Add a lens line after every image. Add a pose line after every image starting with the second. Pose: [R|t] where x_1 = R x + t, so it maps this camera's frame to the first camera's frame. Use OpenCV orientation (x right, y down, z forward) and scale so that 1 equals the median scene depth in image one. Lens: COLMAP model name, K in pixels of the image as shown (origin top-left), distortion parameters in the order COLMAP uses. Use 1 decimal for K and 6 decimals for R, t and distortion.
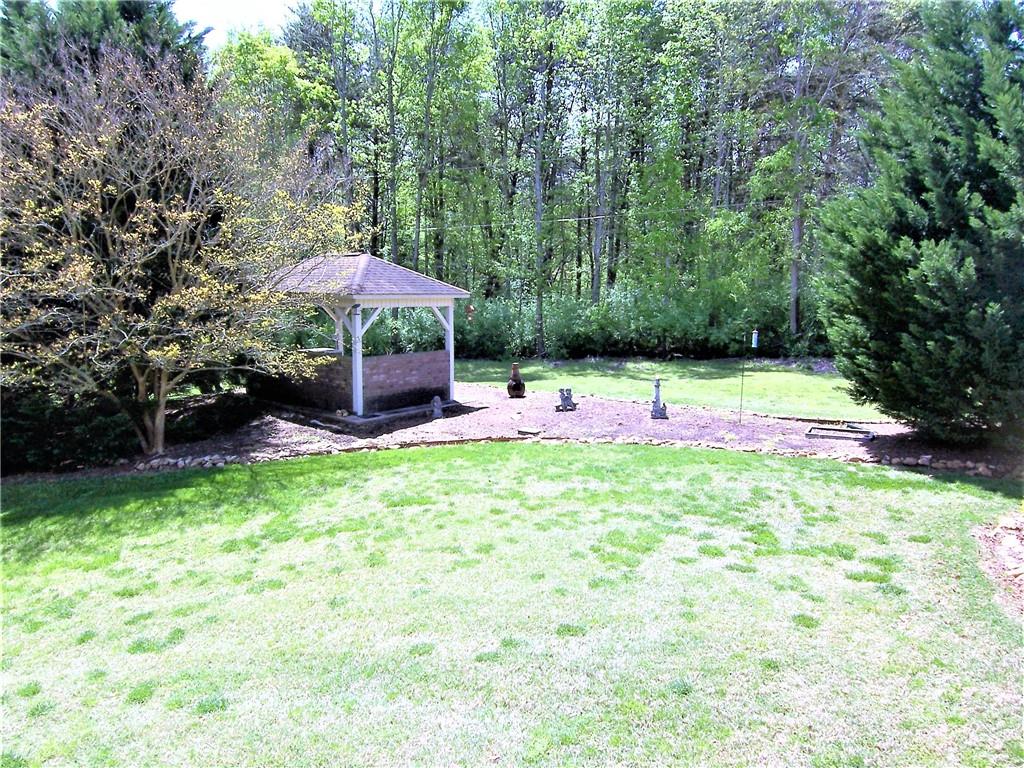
lens RADIAL K [[694.9, 0, 512.0], [0, 694.9, 384.0], [0, 0, 1]] dist [-0.020240, -0.028010]
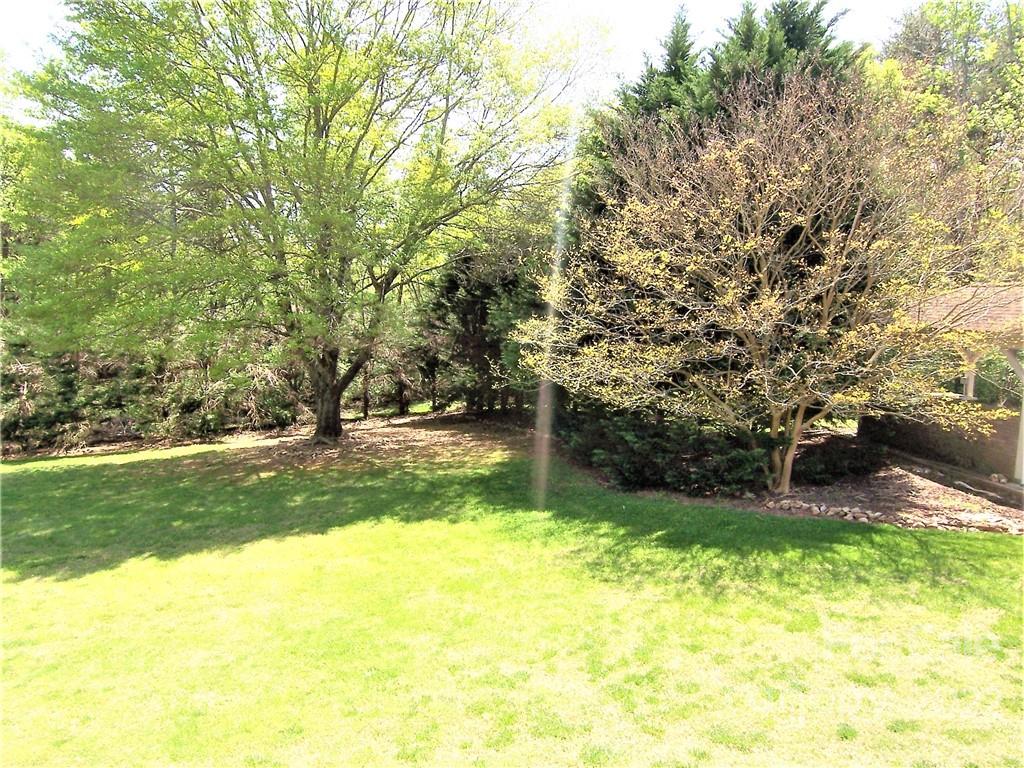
lens RADIAL K [[694.9, 0, 512.0], [0, 694.9, 384.0], [0, 0, 1]] dist [-0.020240, -0.028010]
pose [[0.746253, 0.074283, -0.661504, -0.170505], [-0.100846, 0.994900, -0.002045, -0.009998], [0.657979, 0.068237, 0.749938, 0.018317]]
